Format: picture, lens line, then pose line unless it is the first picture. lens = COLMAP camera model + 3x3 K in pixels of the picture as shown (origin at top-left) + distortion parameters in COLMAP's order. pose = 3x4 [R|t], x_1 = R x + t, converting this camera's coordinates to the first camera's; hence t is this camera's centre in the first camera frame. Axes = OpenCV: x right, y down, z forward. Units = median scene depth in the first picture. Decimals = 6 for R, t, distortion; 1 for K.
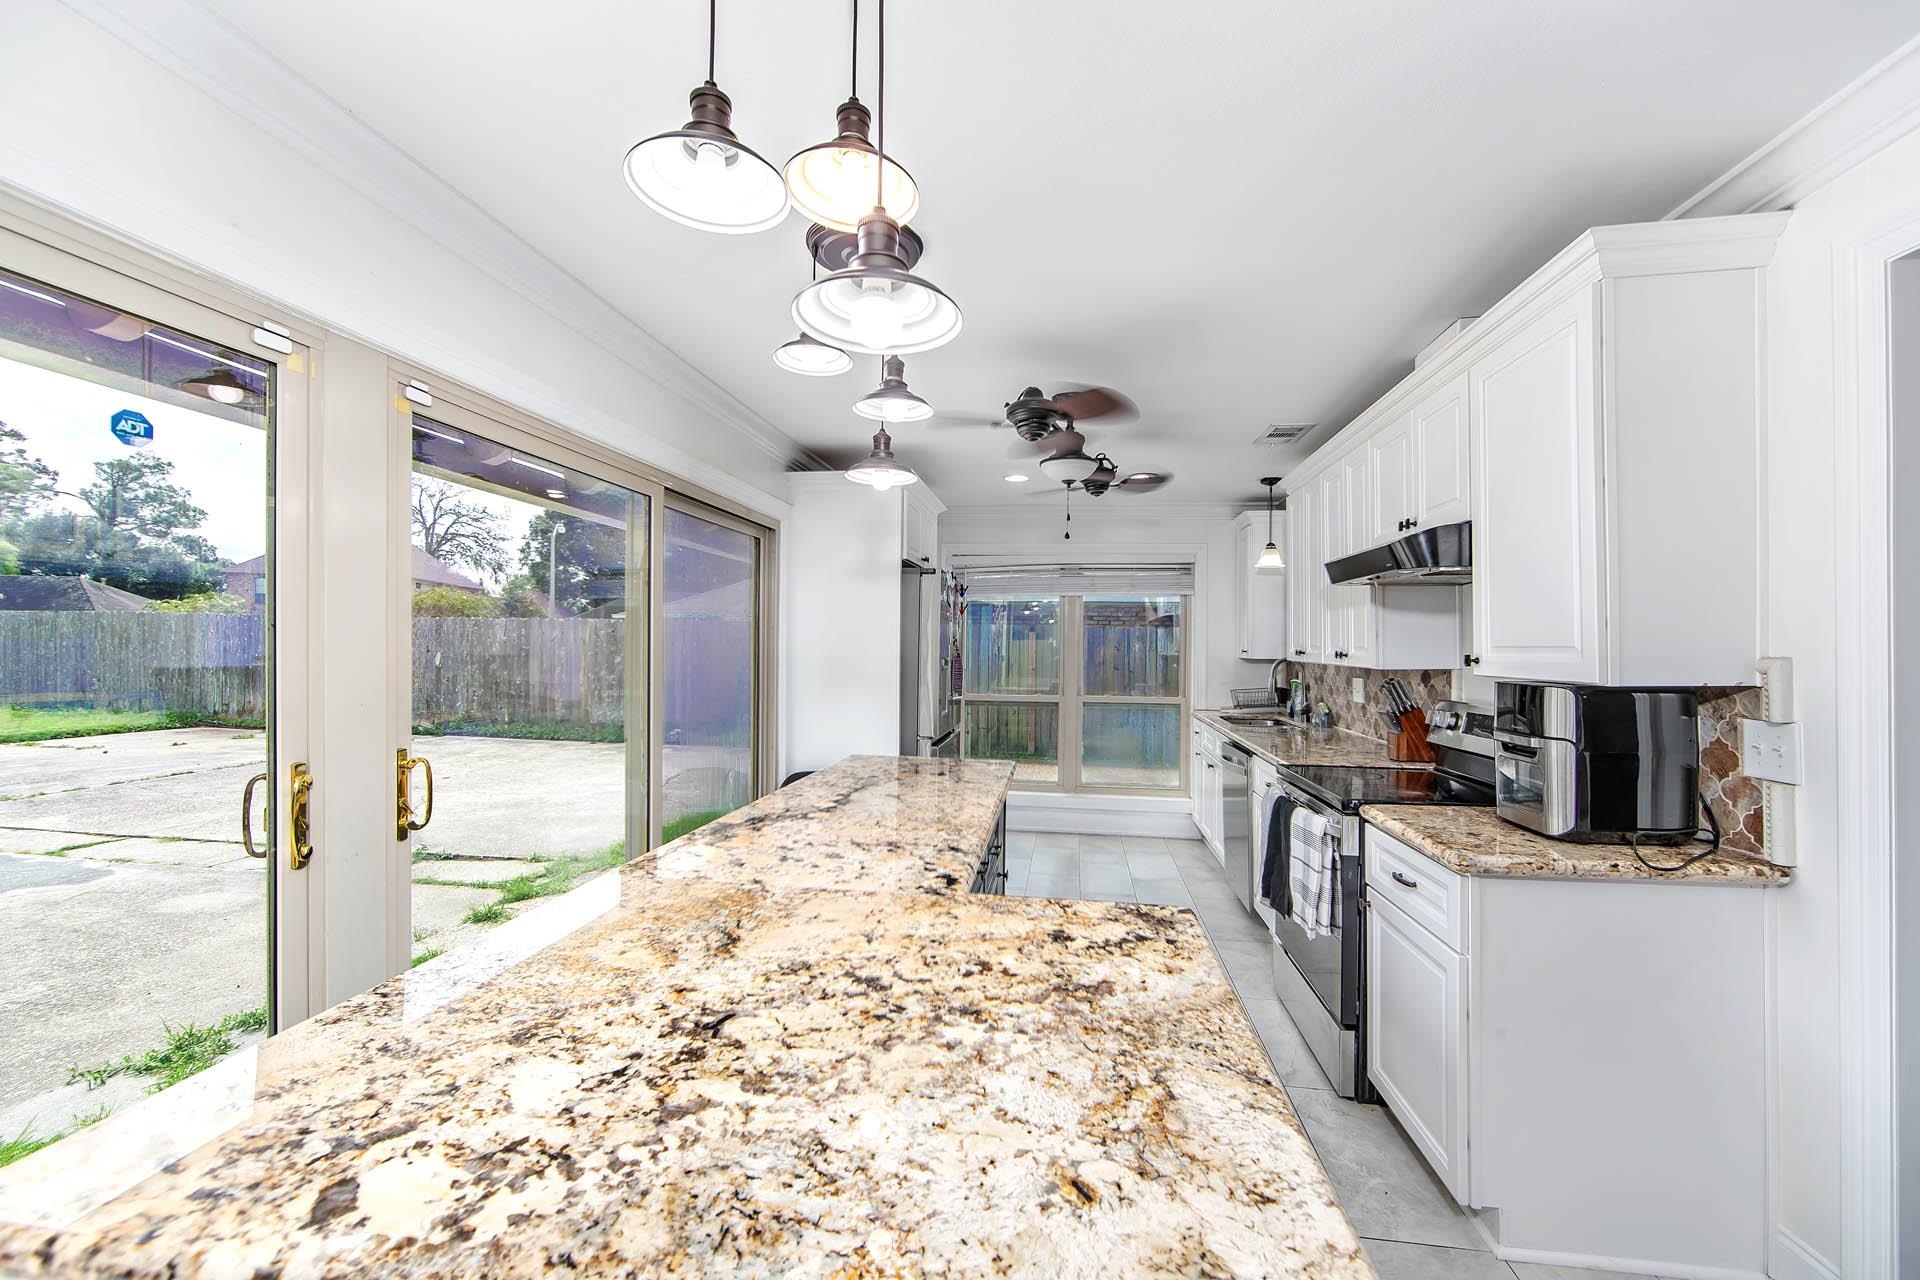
lens RADIAL K [[748.8, 0, 966.0], [0, 748.8, 642.5], [0, 0, 1]] dist [0.001176, -0.000103]
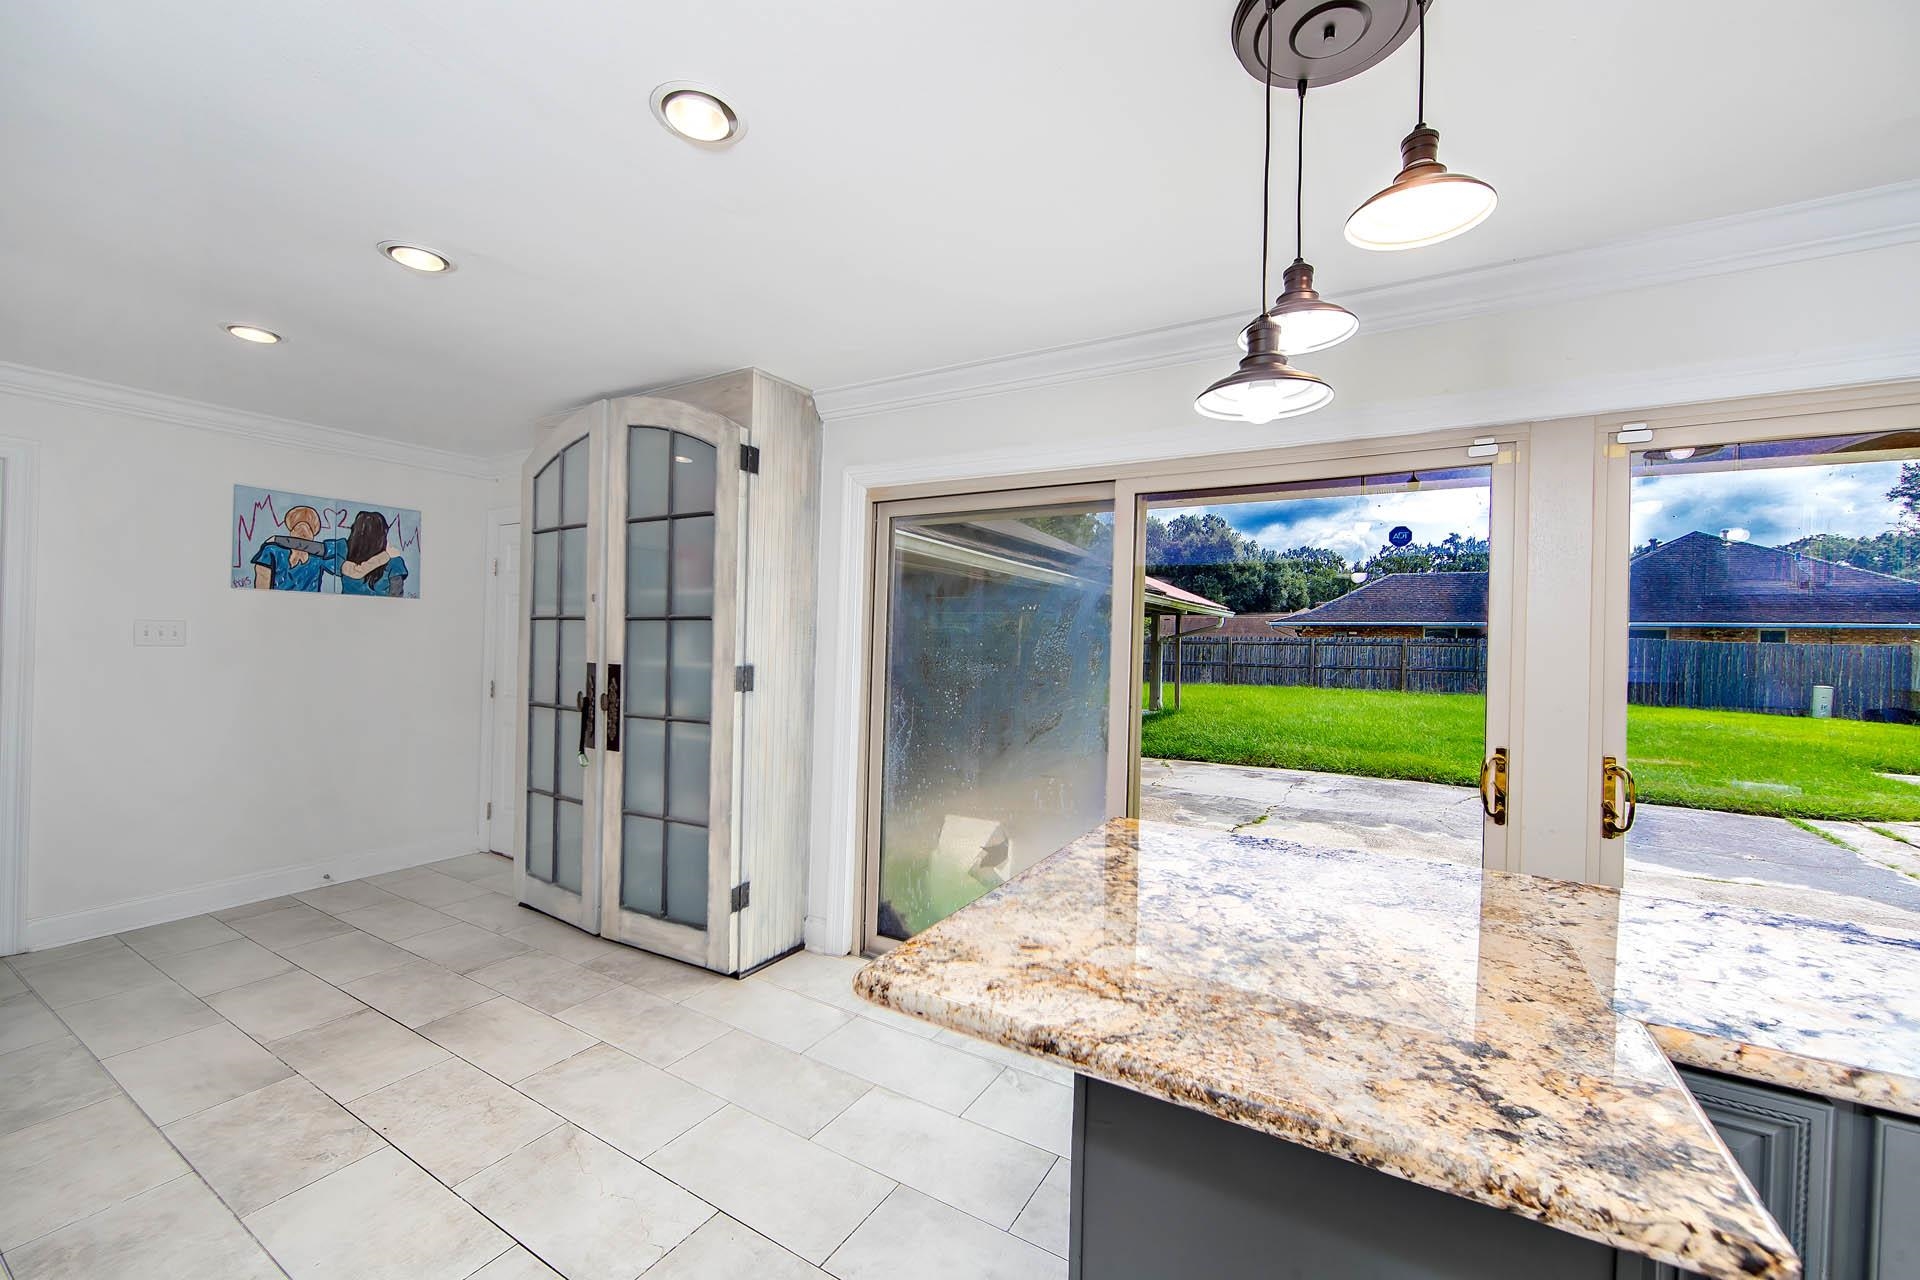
lens RADIAL K [[748.8, 0, 964.6], [0, 748.8, 651.2], [0, 0, 1]] dist [0.001176, -0.000103]
pose [[-0.382055, -0.014708, -0.924023, 1.186099], [-0.024241, 0.999689, -0.005889, 0.025687], [0.923822, 0.020149, -0.382293, 0.963559]]
